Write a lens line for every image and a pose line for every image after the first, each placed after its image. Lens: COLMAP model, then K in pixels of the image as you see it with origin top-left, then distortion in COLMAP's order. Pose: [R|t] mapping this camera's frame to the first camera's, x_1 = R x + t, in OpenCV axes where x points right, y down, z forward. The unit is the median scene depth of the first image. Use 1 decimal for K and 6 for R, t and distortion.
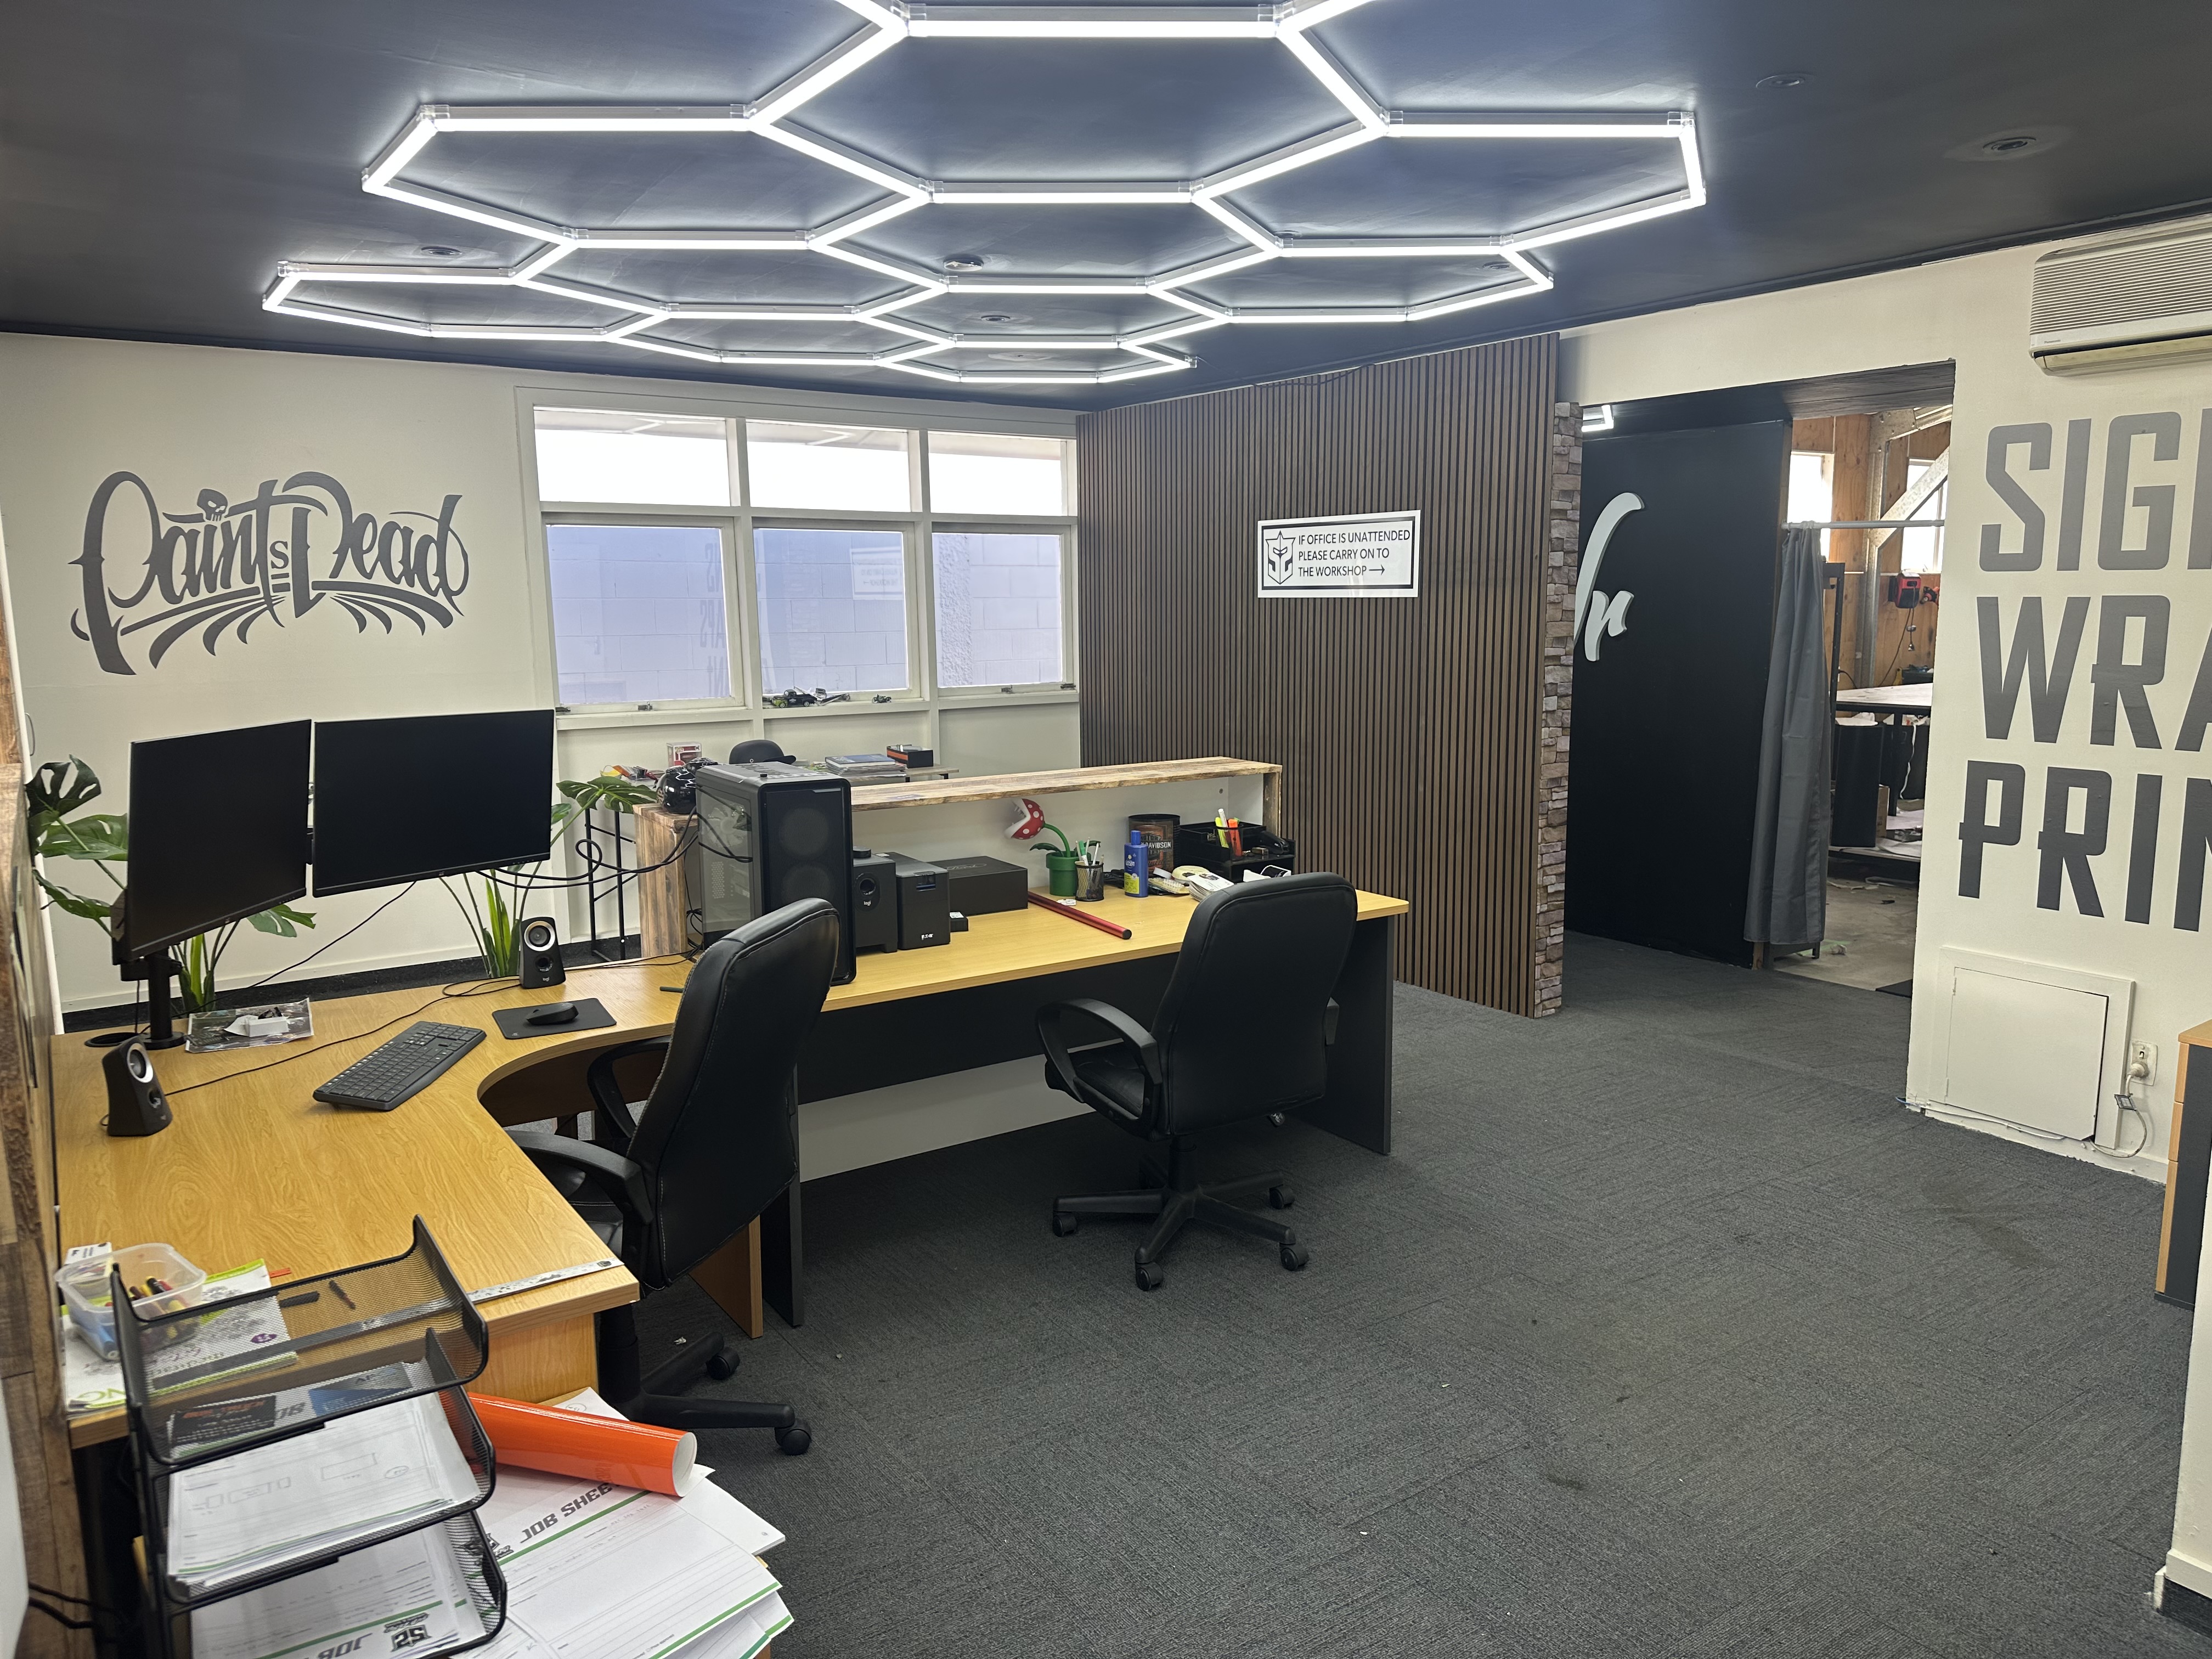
lens RADIAL K [[1564.3, 0, 1101.3], [0, 1564.3, 836.9], [0, 0, 1]] dist [0.009374, -0.000956]
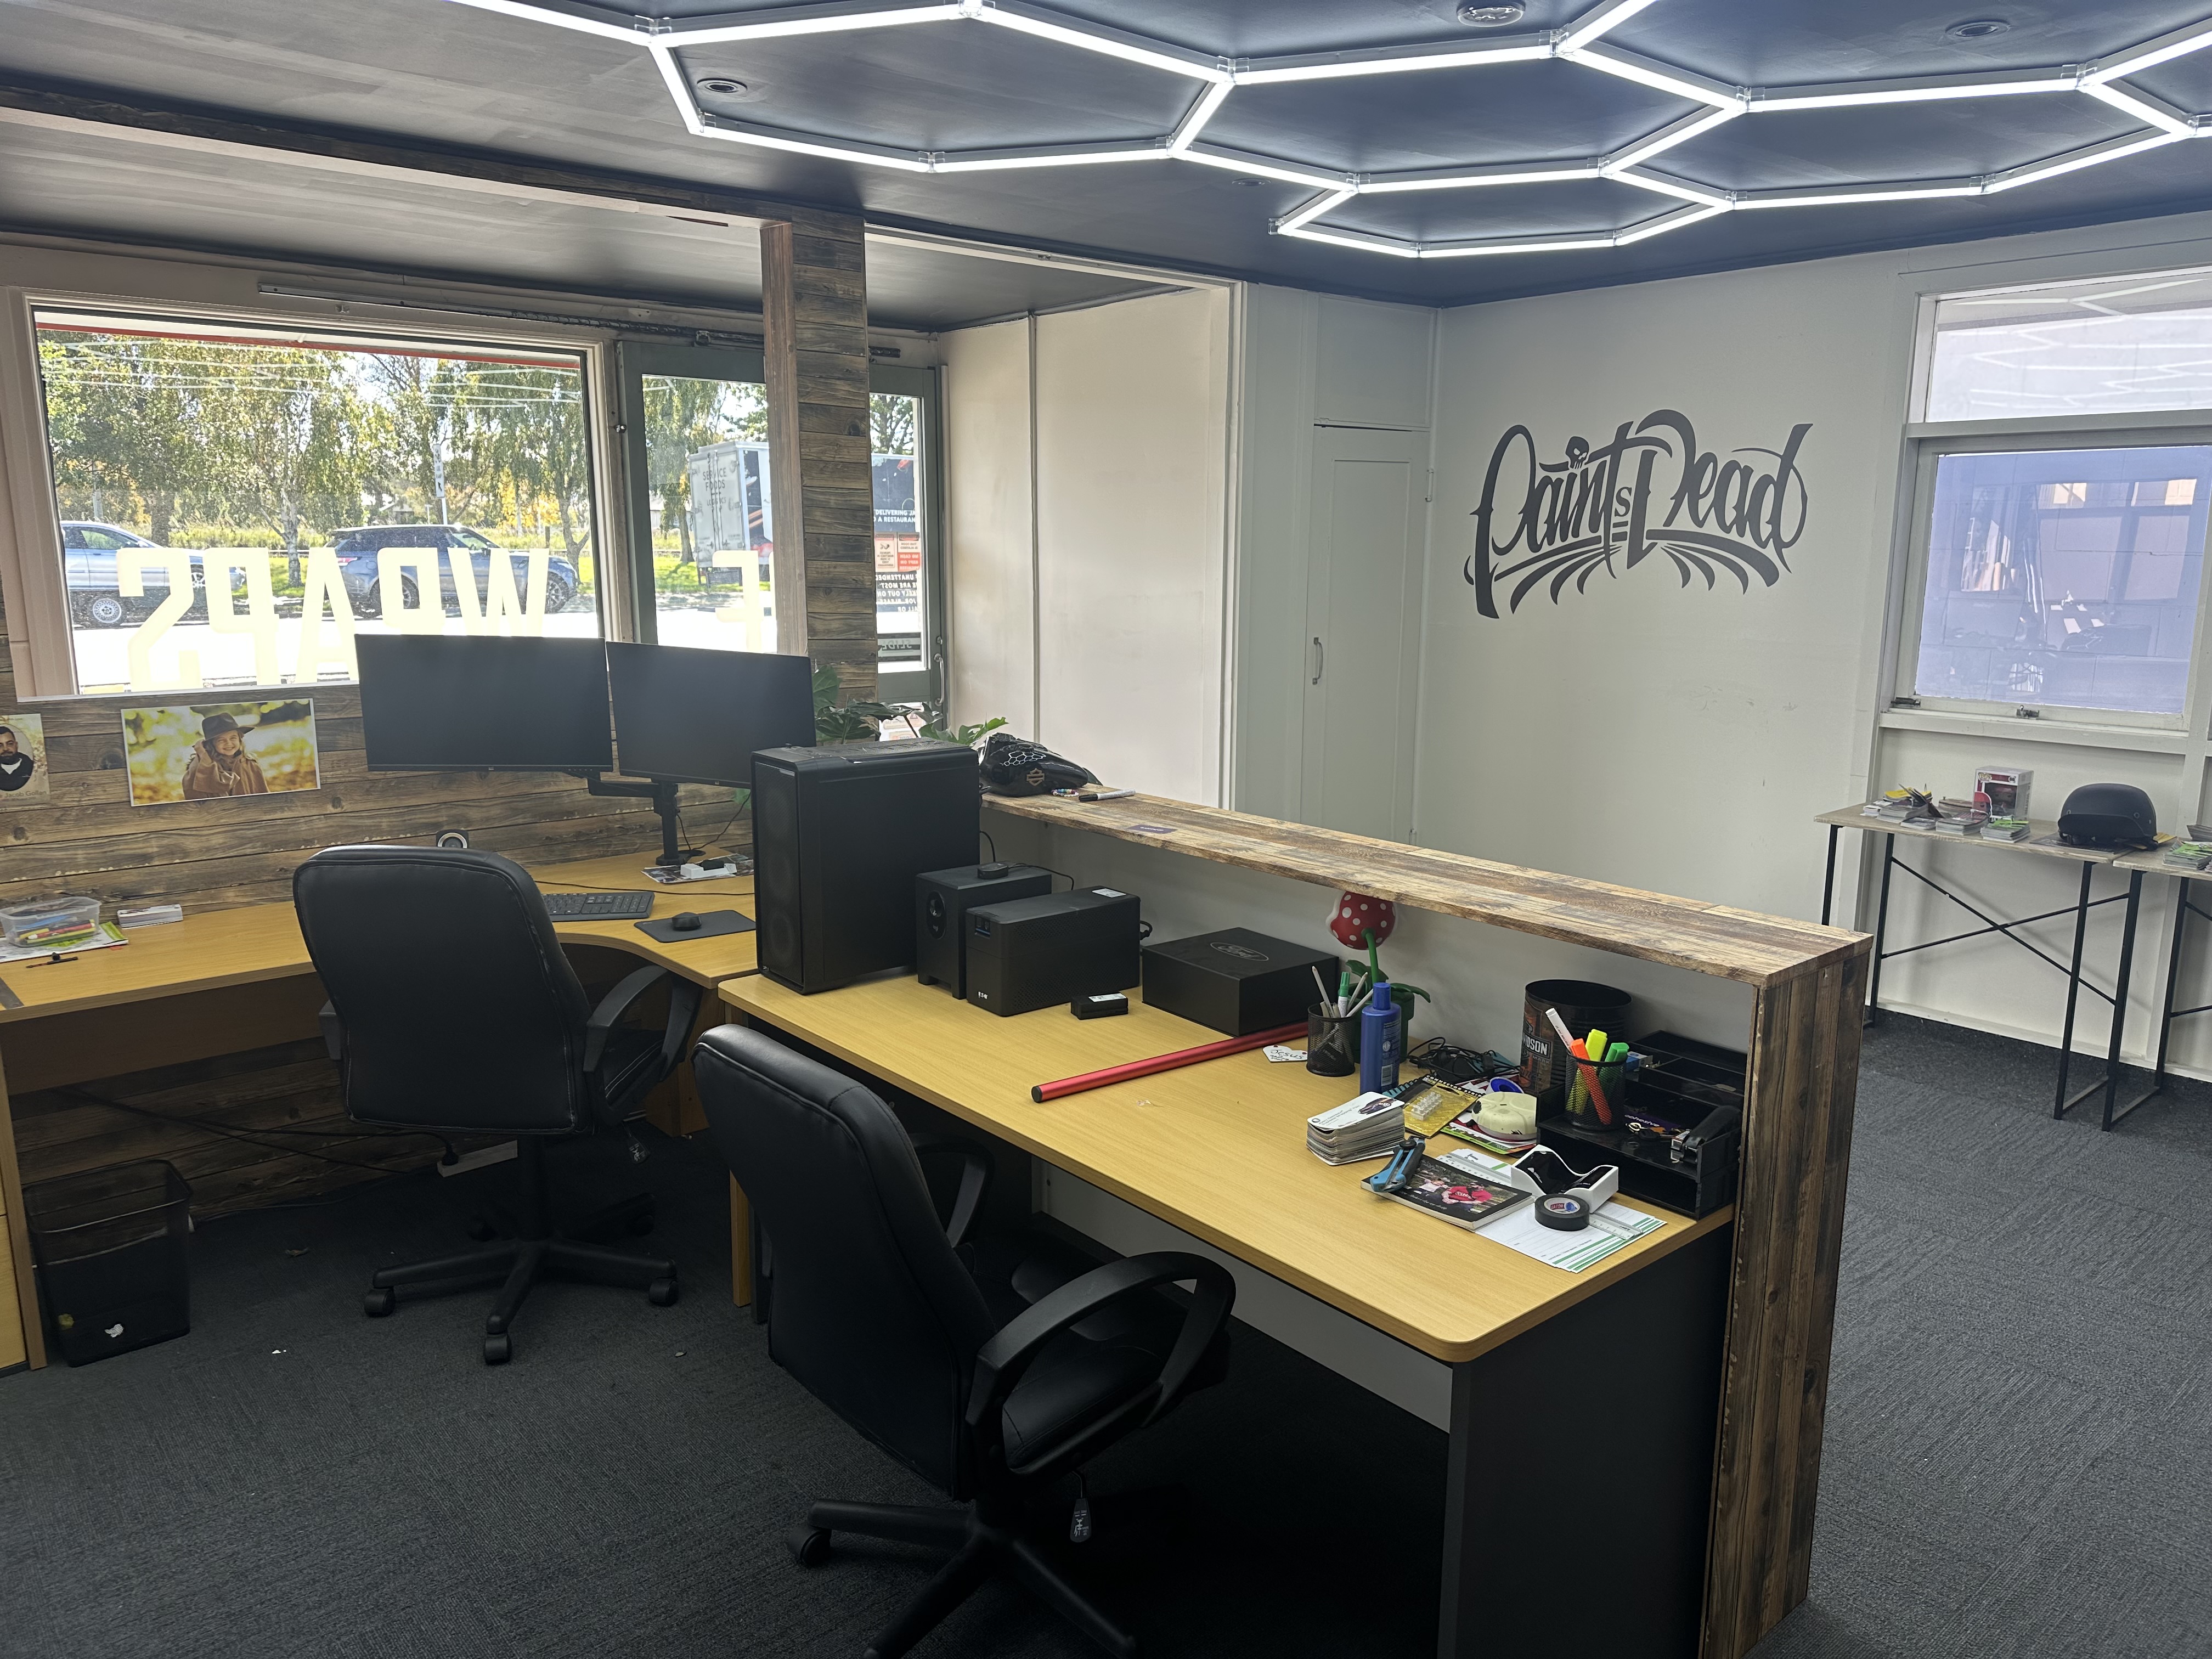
lens RADIAL K [[1564.3, 0, 1108.4], [0, 1564.3, 846.2], [0, 0, 1]] dist [0.009374, -0.000956]
pose [[0.122304, 0.204047, -0.971291, 0.399104], [-0.153928, 0.970696, 0.184540, -0.104842], [0.980484, 0.126939, 0.150128, 0.579924]]
